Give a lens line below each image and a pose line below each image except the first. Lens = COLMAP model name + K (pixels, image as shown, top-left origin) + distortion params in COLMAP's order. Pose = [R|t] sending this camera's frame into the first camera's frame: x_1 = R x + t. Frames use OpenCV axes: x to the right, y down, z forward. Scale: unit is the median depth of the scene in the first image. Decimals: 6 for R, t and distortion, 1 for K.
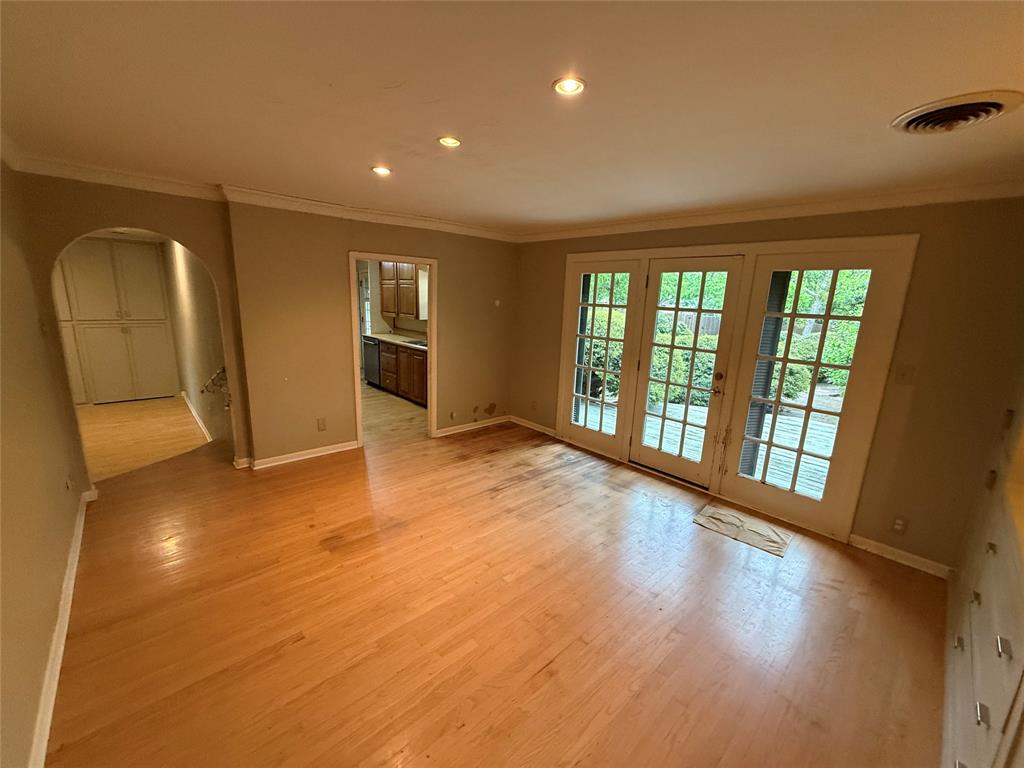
lens RADIAL K [[407.3, 0, 508.7], [0, 407.3, 383.2], [0, 0, 1]] dist [0.001053, -0.000447]
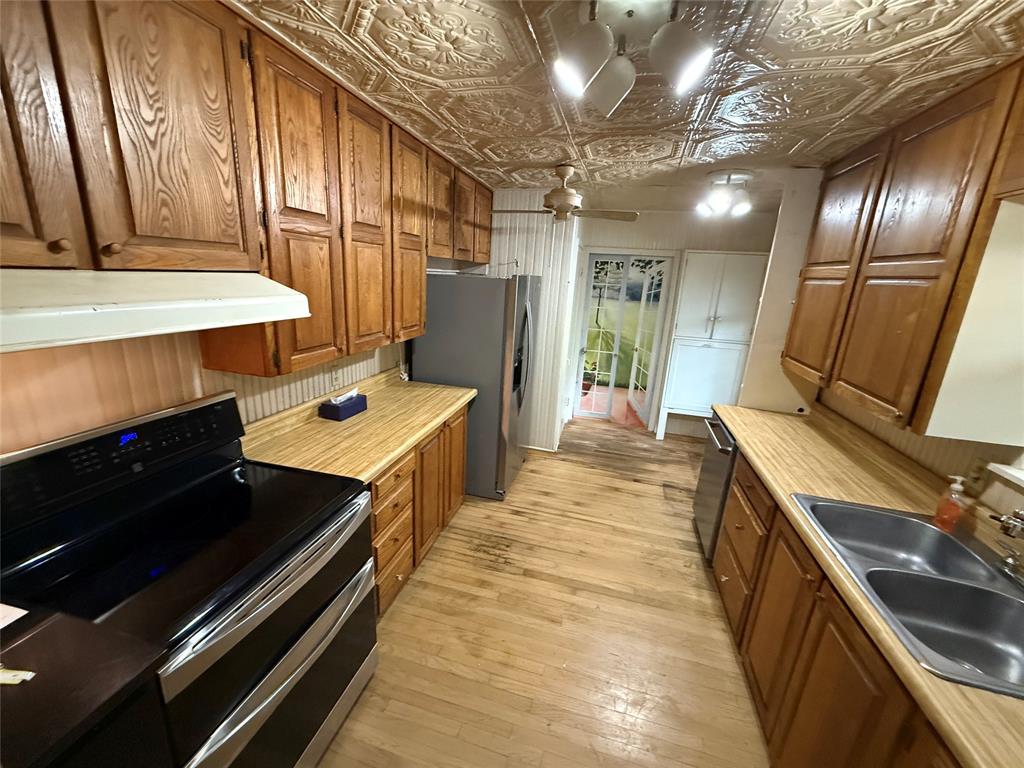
lens RADIAL K [[407.3, 0, 508.7], [0, 407.3, 383.2], [0, 0, 1]] dist [0.001053, -0.000447]
pose [[0.537261, 0.215017, -0.815548, -0.281087], [-0.213584, 0.970124, 0.115067, -0.273590], [0.815924, 0.112367, 0.567134, 1.165590]]
